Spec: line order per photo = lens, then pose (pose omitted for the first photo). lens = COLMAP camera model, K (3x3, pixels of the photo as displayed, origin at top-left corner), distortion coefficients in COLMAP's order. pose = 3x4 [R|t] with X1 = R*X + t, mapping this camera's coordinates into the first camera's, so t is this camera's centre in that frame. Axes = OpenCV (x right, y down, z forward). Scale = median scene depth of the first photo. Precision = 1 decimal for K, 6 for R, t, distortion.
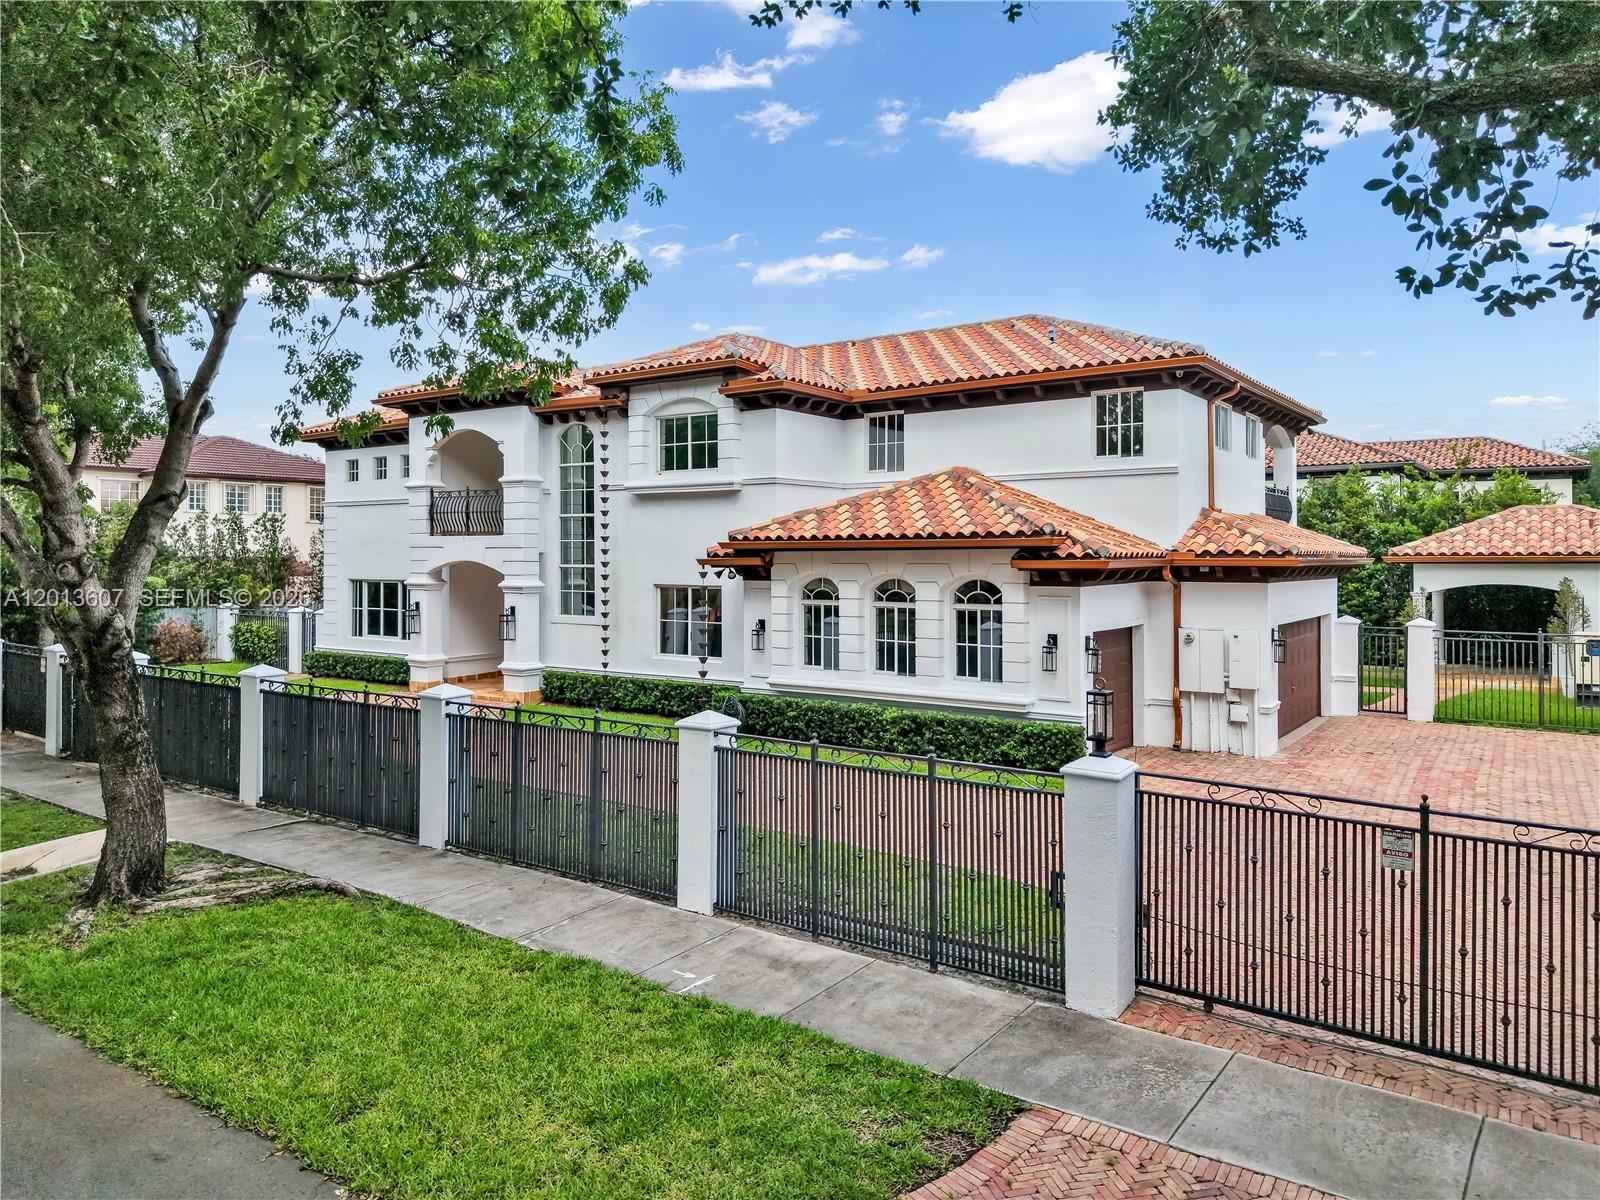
lens RADIAL K [[1059.7, 0, 921.0], [0, 1059.7, 548.7], [0, 0, 1]] dist [0.000411, -0.002787]
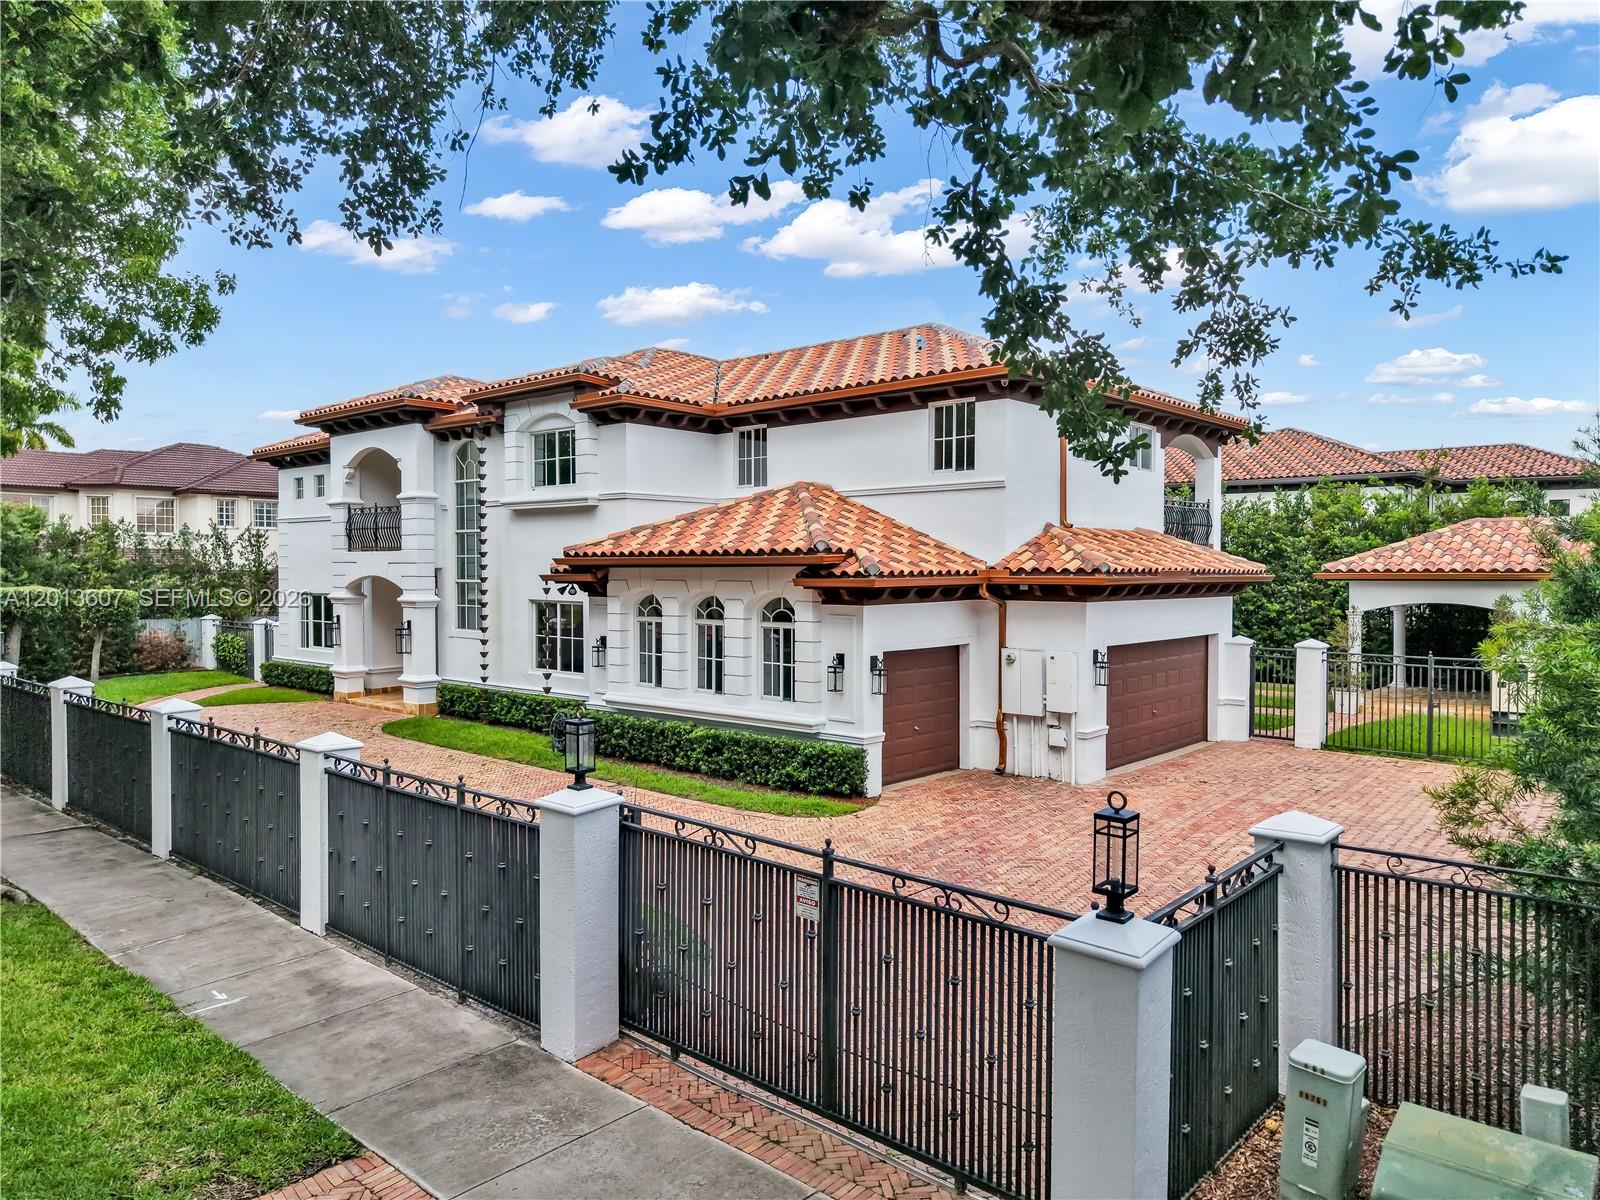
lens RADIAL K [[1059.7, 0, 917.7], [0, 1059.7, 582.6], [0, 0, 1]] dist [0.000411, -0.002787]
pose [[0.995335, 0.002899, -0.096430, 0.247200], [-0.000949, 0.999794, 0.020264, -0.003900], [0.096469, -0.020078, 0.995133, 0.036473]]
